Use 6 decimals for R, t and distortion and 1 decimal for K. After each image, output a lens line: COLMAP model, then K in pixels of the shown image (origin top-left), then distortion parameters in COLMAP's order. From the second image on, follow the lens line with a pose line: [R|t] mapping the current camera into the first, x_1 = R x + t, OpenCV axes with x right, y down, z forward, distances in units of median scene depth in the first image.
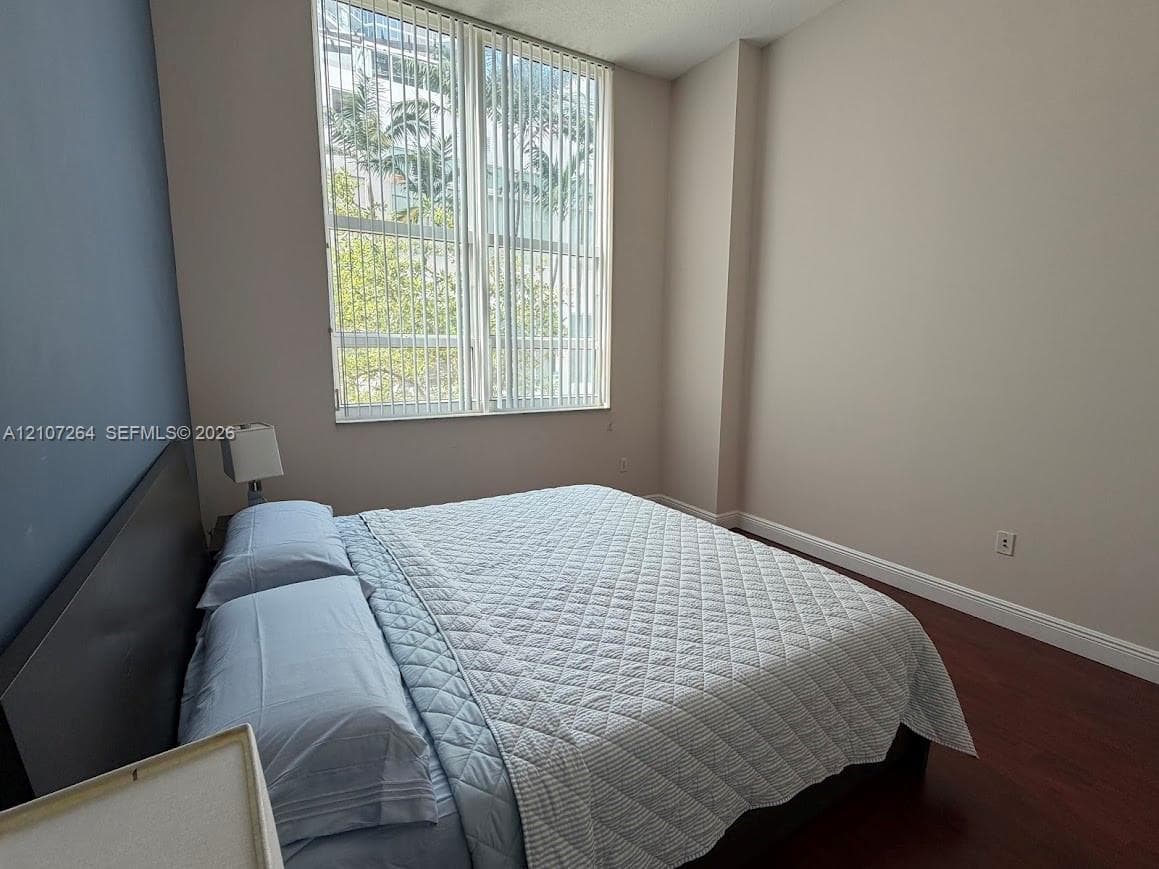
lens RADIAL K [[481.2, 0, 579.5], [0, 481.2, 434.5], [0, 0, 1]] dist [-0.001629, -0.000069]
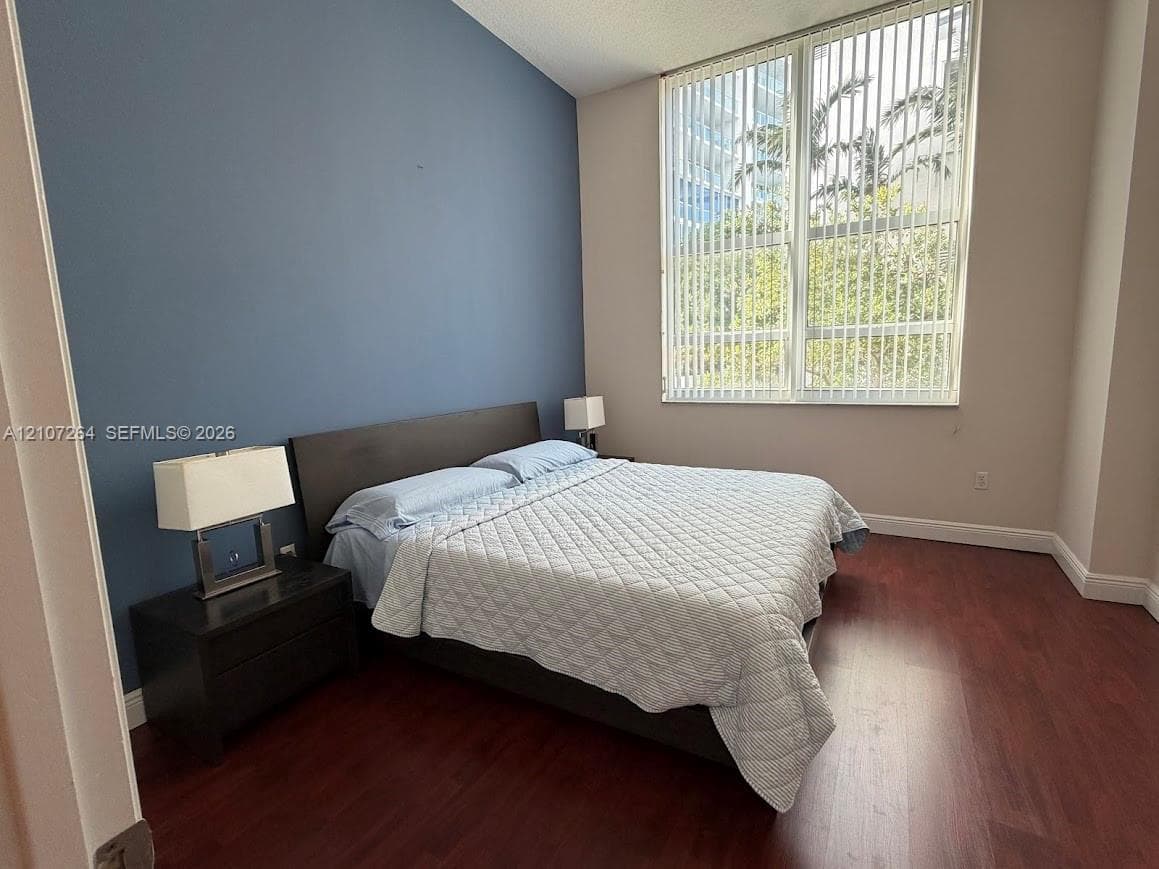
lens RADIAL K [[463.2, 0, 575.0], [0, 463.2, 431.5], [0, 0, 1]] dist [0.000742, 0.000185]
pose [[0.496229, 0.111779, -0.860966, 0.683584], [-0.082181, 0.993272, 0.081590, -0.035565], [0.864293, 0.030268, 0.502077, 0.112328]]
